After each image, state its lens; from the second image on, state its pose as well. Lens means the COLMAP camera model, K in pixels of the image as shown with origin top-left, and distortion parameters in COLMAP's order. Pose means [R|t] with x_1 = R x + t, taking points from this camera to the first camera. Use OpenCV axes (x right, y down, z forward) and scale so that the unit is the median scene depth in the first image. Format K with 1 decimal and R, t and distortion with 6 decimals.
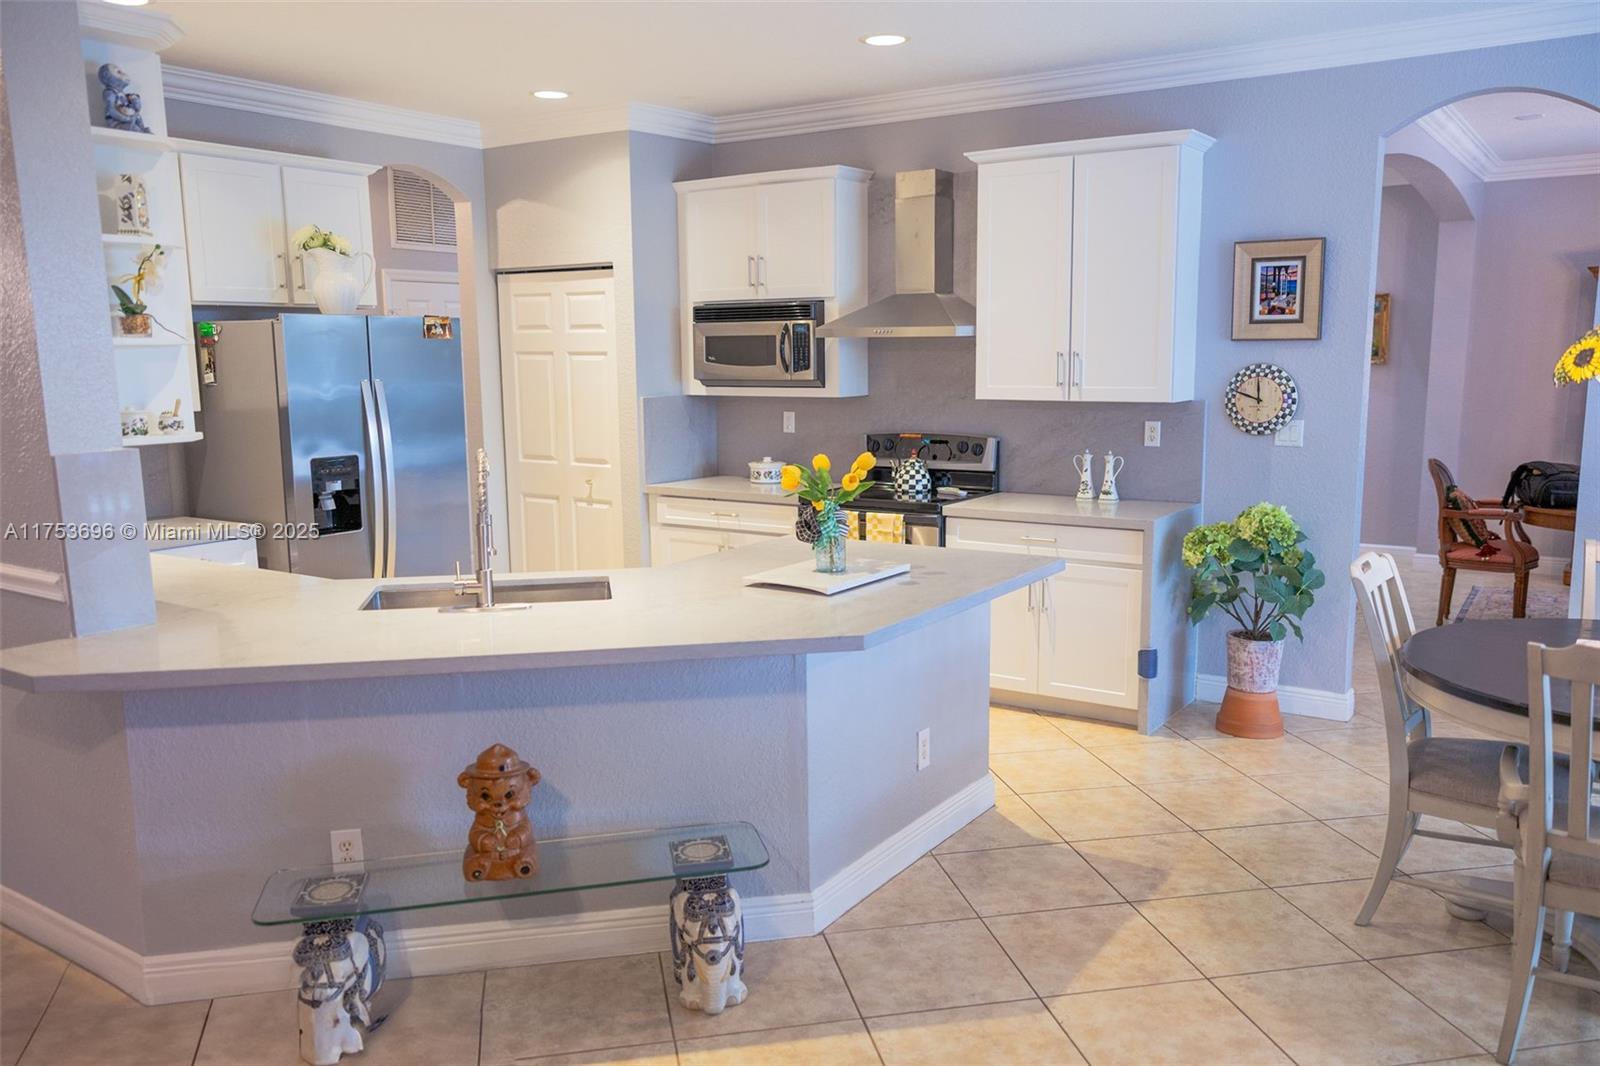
lens RADIAL K [[1252.9, 0, 803.5], [0, 1252.9, 545.7], [0, 0, 1]] dist [0.006124, 0.004813]
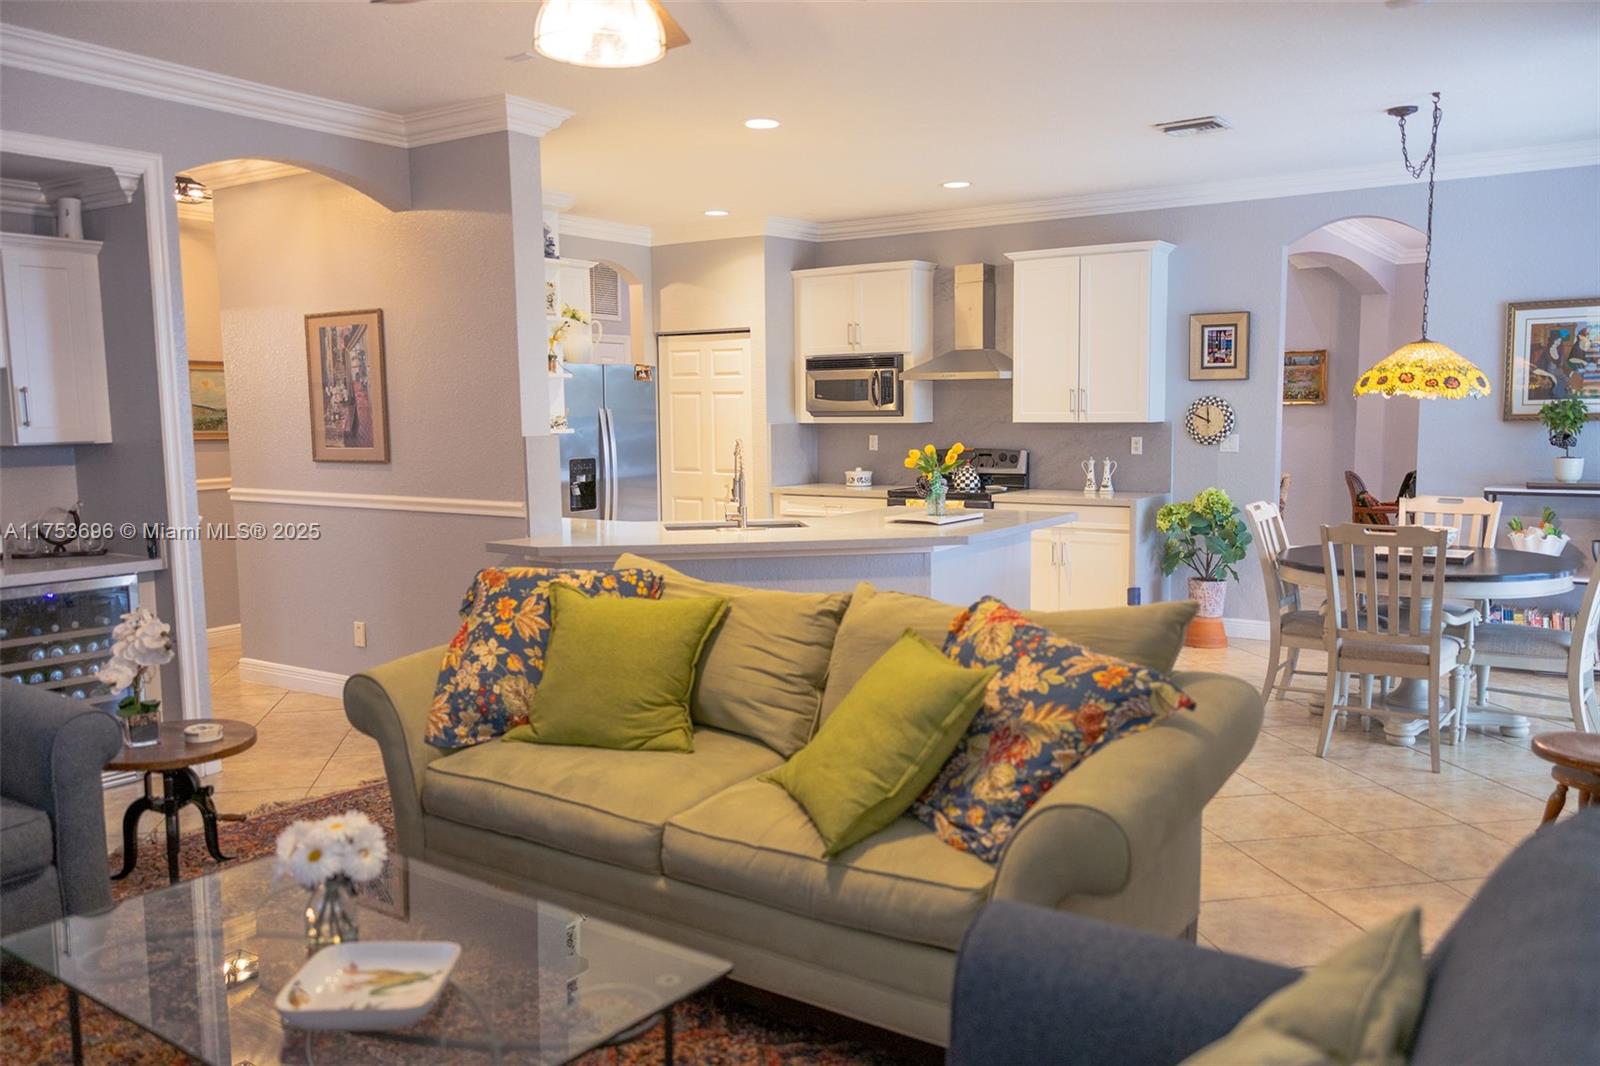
lens RADIAL K [[1241.6, 0, 802.6], [0, 1241.6, 541.7], [0, 0, 1]] dist [0.008360, 0.005403]
pose [[0.999987, -0.000454, -0.005052, -0.096885], [0.000214, 0.998874, -0.047449, 0.087585], [0.005068, 0.047447, 0.998861, -0.417134]]
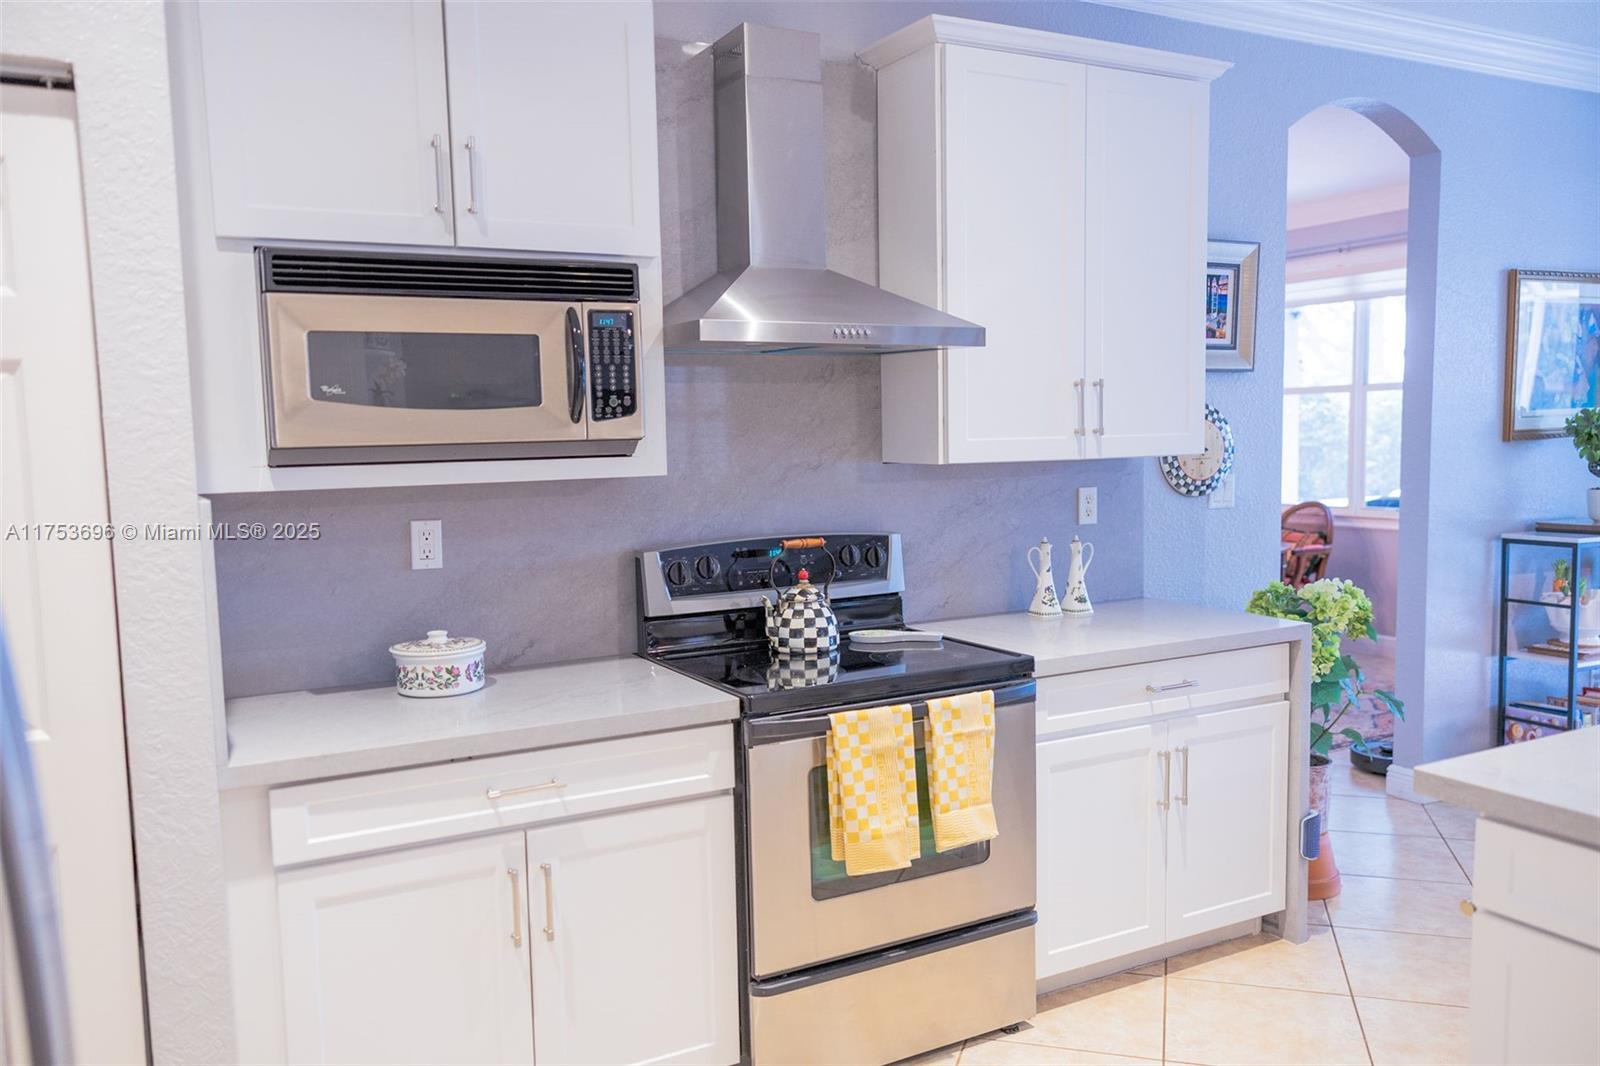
lens RADIAL K [[1241.6, 0, 802.6], [0, 1241.6, 541.7], [0, 0, 1]] dist [0.008360, 0.005403]
pose [[0.473201, -0.080892, 0.877232, -0.383518], [0.153681, 0.988086, 0.008215, -0.098149], [-0.867446, 0.130927, 0.479996, 0.803576]]
